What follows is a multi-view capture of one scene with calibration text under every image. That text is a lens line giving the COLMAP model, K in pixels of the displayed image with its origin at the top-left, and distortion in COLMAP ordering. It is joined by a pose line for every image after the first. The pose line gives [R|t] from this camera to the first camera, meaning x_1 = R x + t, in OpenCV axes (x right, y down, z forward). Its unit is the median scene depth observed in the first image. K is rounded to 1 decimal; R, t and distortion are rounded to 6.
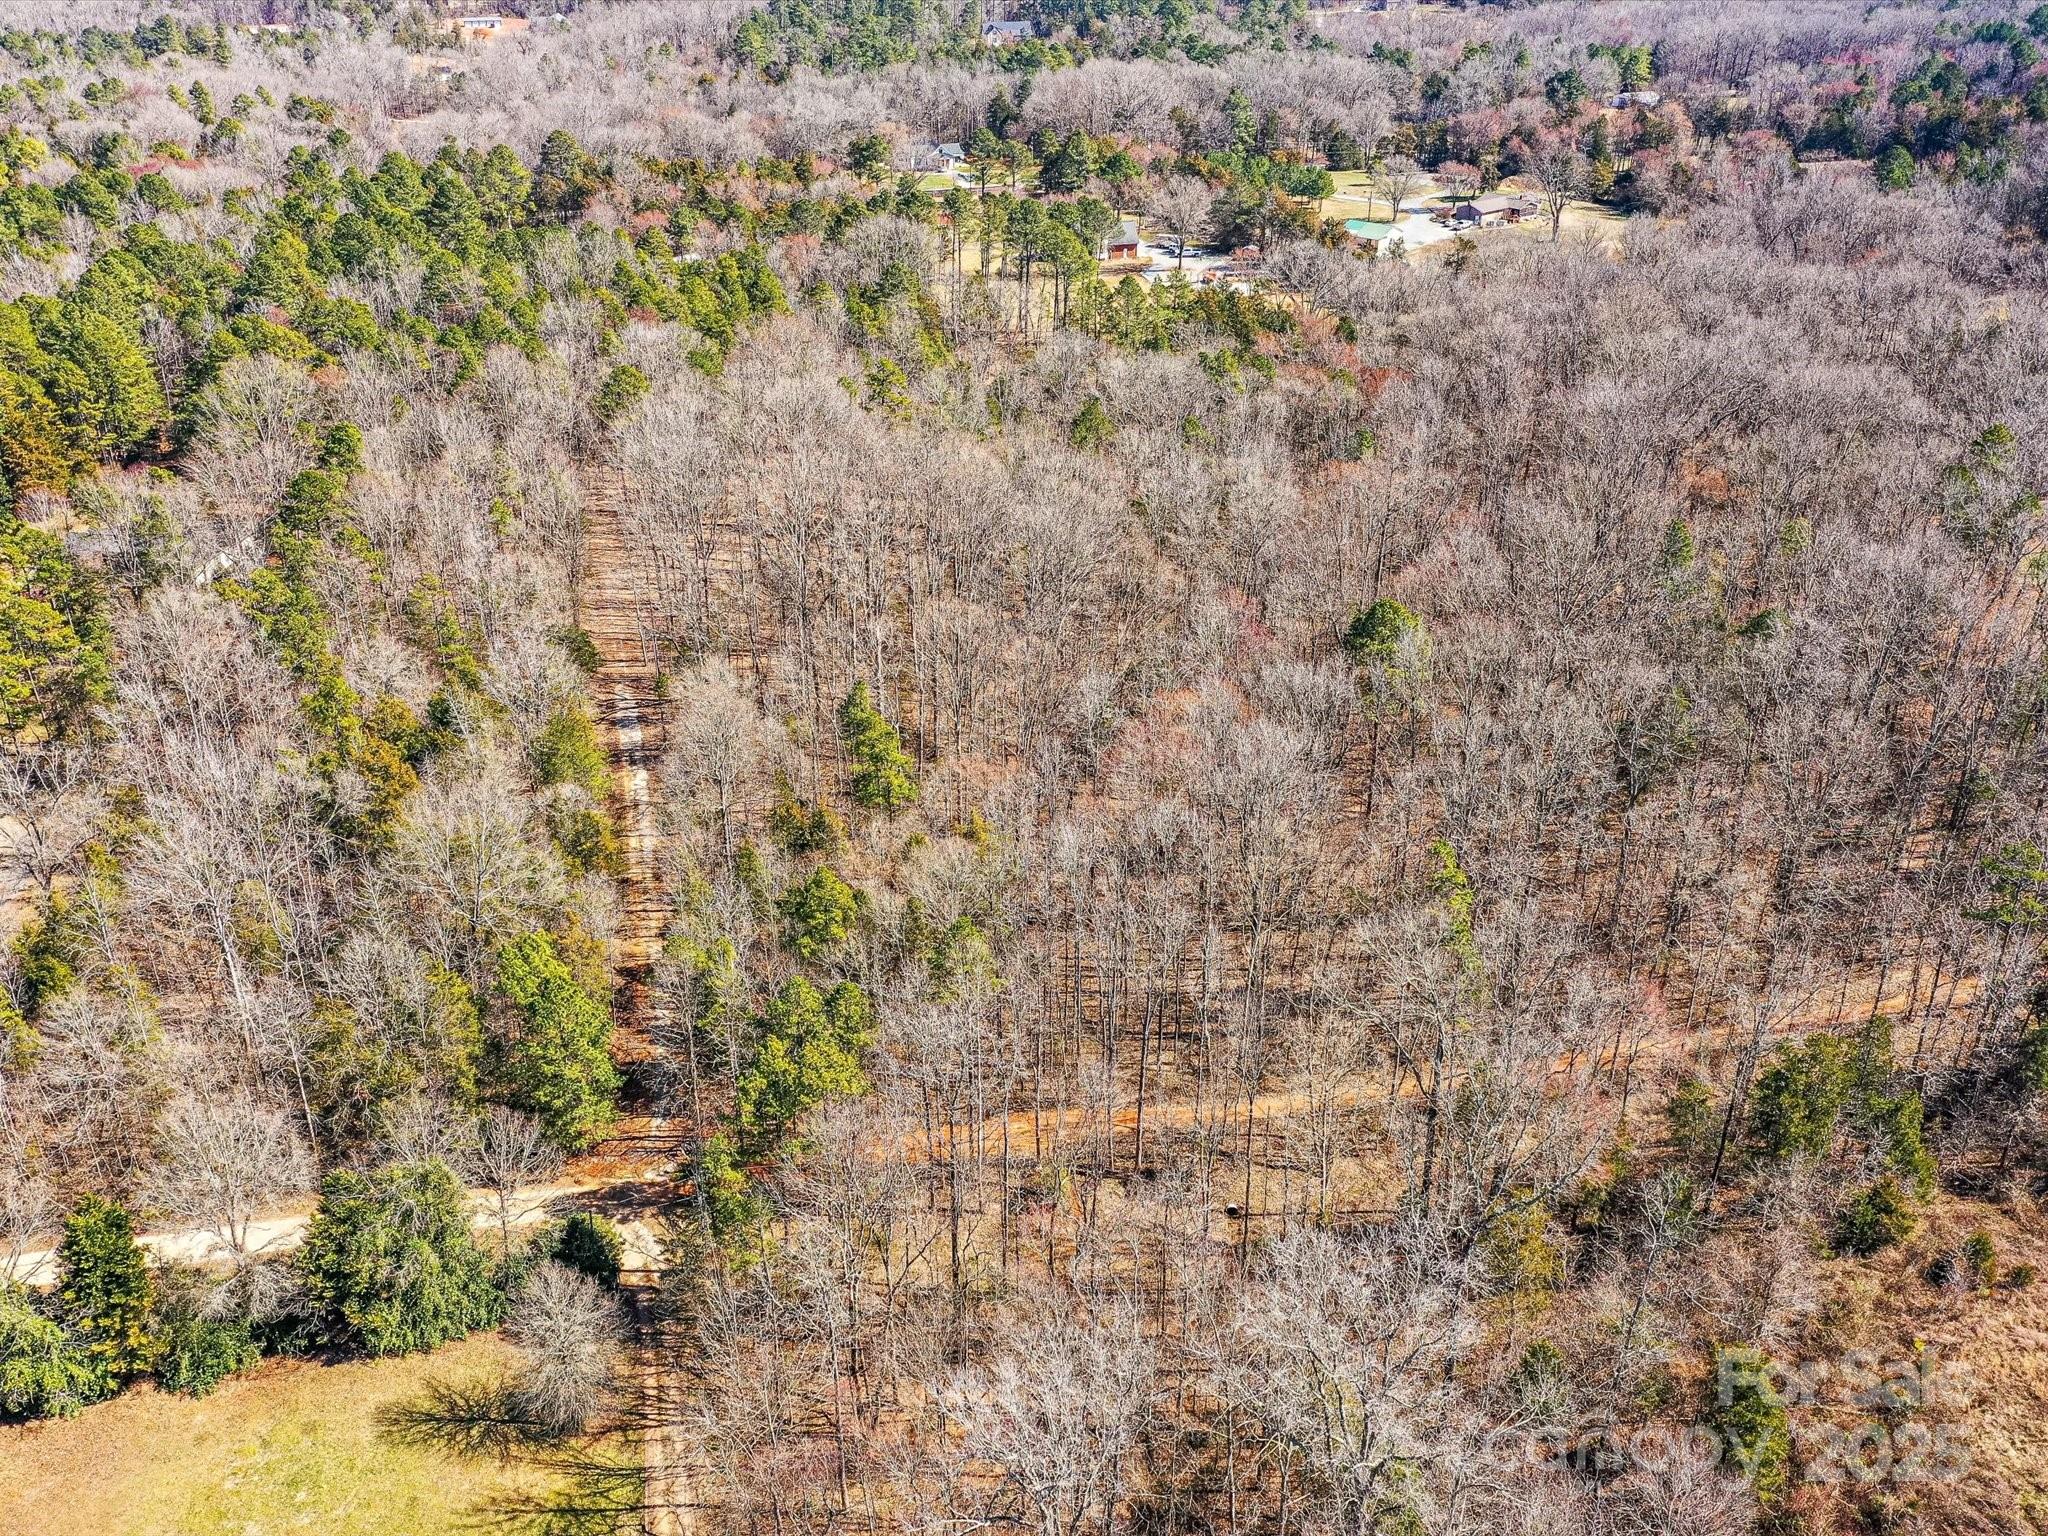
lens RADIAL K [[1791.2, 0, 1016.8], [0, 1791.2, 798.7], [0, 0, 1]] dist [0.003134, -0.001955]
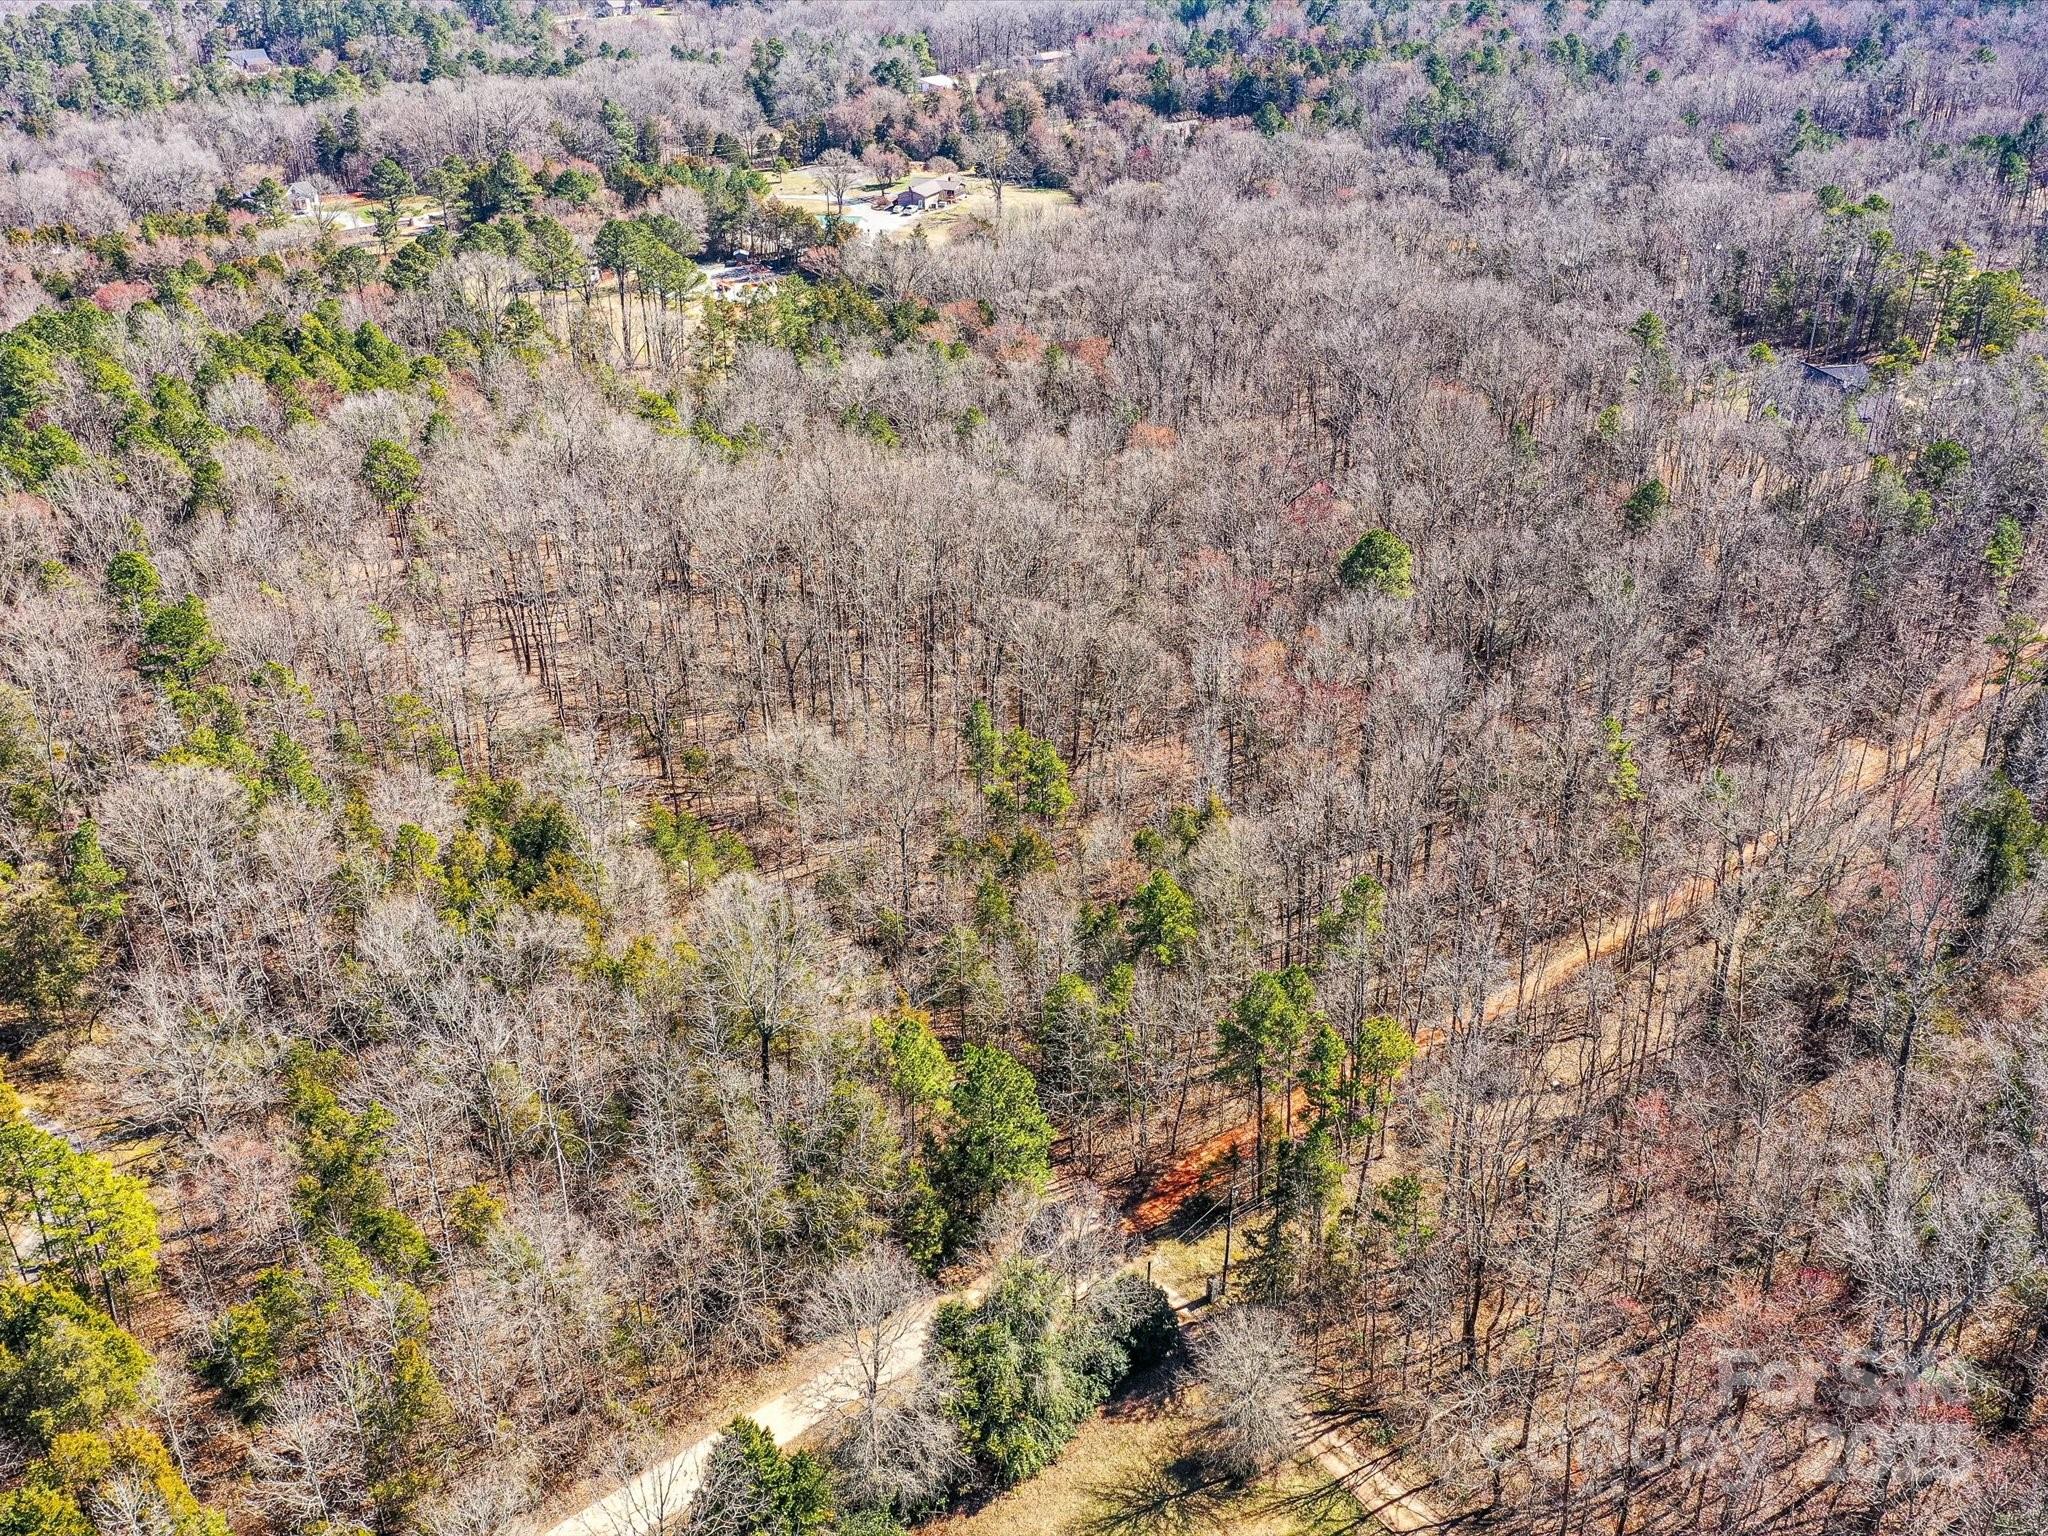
lens RADIAL K [[1812.3, 0, 1024.0], [0, 1812.3, 768.0], [0, 0, 1]] dist [0.001163, 0.001544]
pose [[0.892143, -0.220082, 0.394518, -0.198528], [0.228328, 0.973221, 0.026582, -0.021588], [-0.389803, 0.066365, 0.918504, 0.038112]]
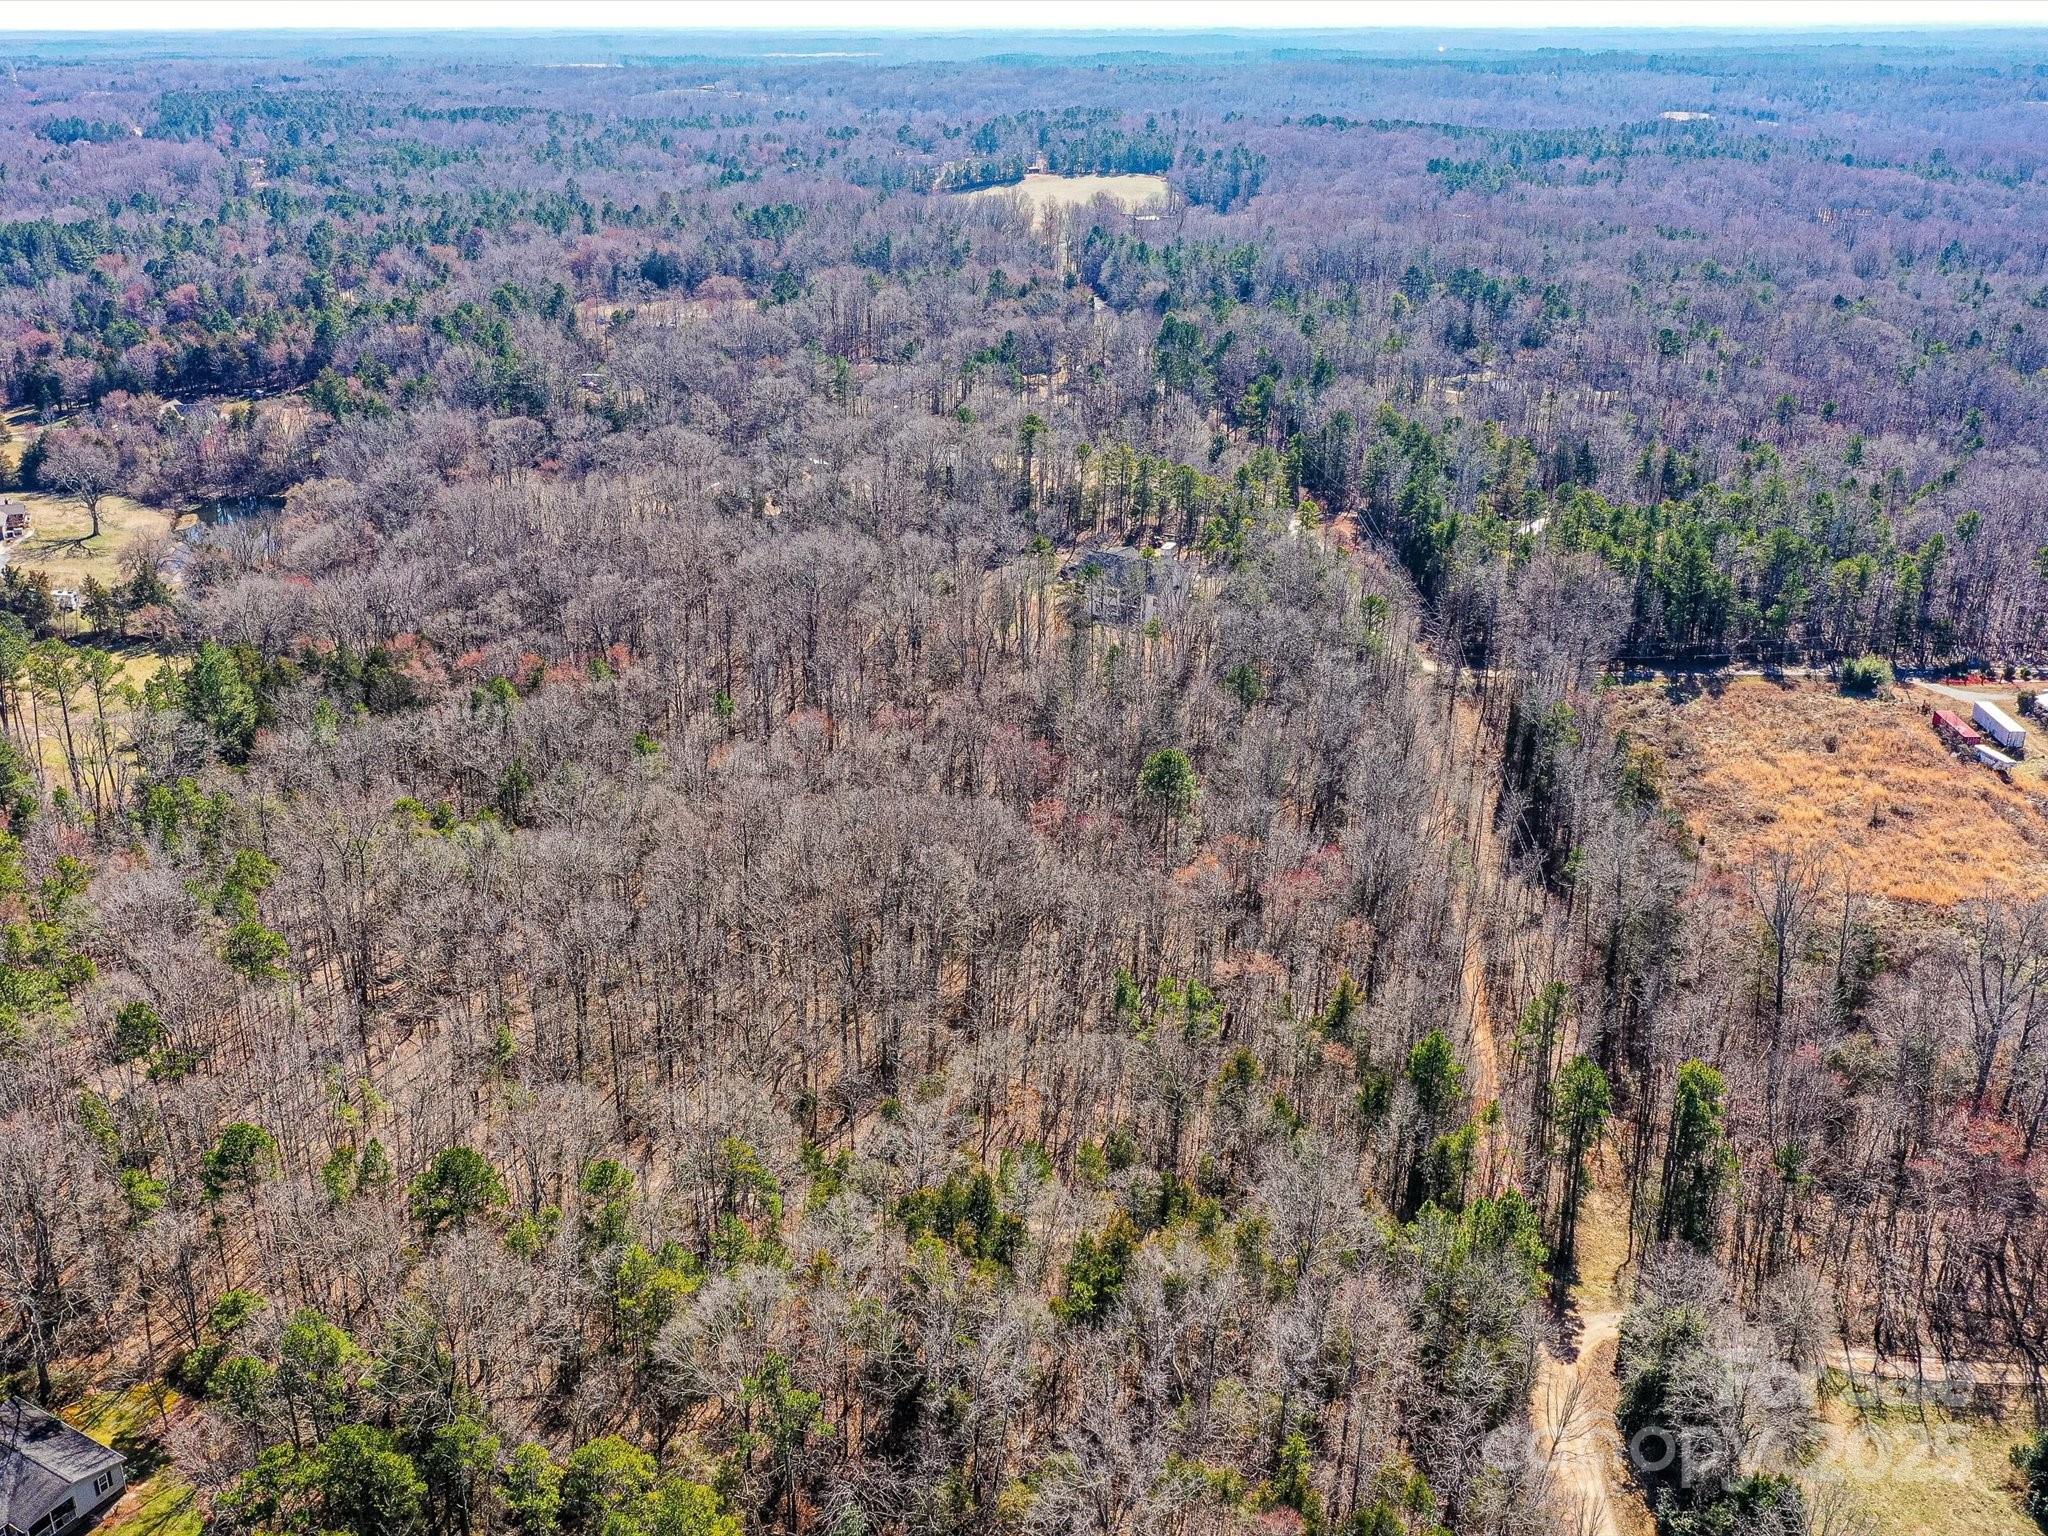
lens RADIAL K [[1822.3, 0, 934.1], [0, 1822.3, 798.2], [0, 0, 1]] dist [-0.001840, 0.003235]
pose [[0.375006, -0.369802, 0.850069, -0.461257], [0.445884, 0.875903, 0.184340, -0.181756], [-0.812747, 0.309903, 0.493358, 0.210601]]
